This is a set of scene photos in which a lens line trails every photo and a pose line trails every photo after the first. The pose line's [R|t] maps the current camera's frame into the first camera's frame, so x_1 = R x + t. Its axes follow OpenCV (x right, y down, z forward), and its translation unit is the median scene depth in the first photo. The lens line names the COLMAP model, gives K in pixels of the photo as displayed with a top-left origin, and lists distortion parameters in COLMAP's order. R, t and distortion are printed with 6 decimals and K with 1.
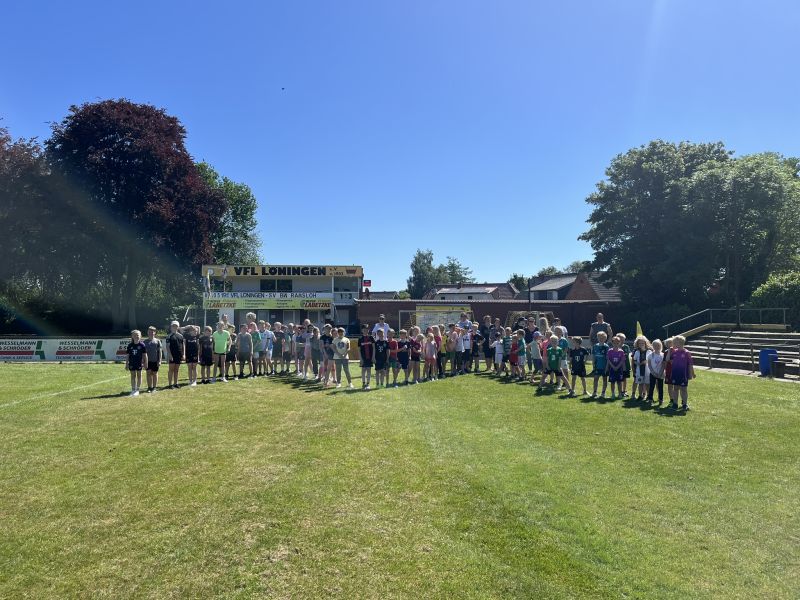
lens RADIAL K [[609.9, 0, 398.2], [0, 609.9, 297.6], [0, 0, 1]] dist [0.028370, -0.003281]
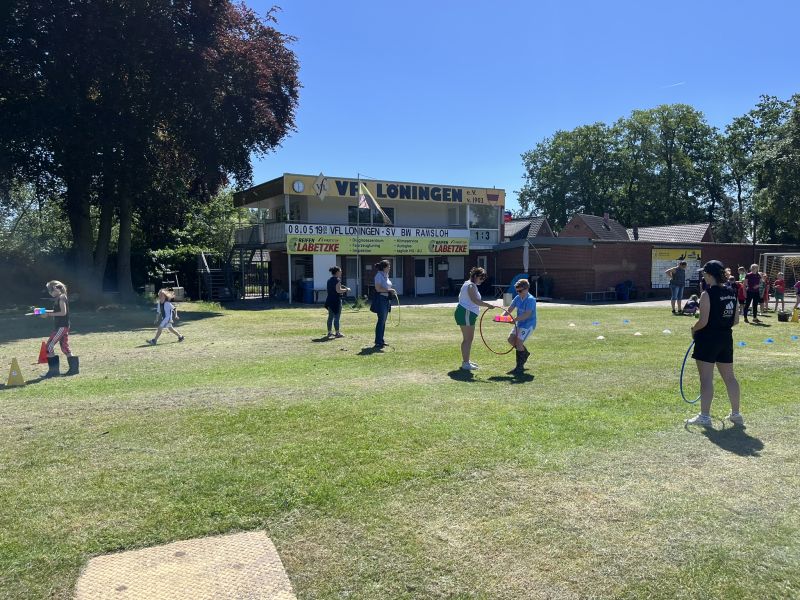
lens RADIAL K [[611.6, 0, 400.0], [0, 611.6, 301.1], [0, 0, 1]] dist [0.077713, -0.105797]
pose [[0.894296, -0.032977, 0.446259, -0.468101], [-0.005214, 0.996445, 0.084083, 0.013389], [-0.447446, -0.077522, 0.890945, 0.446949]]
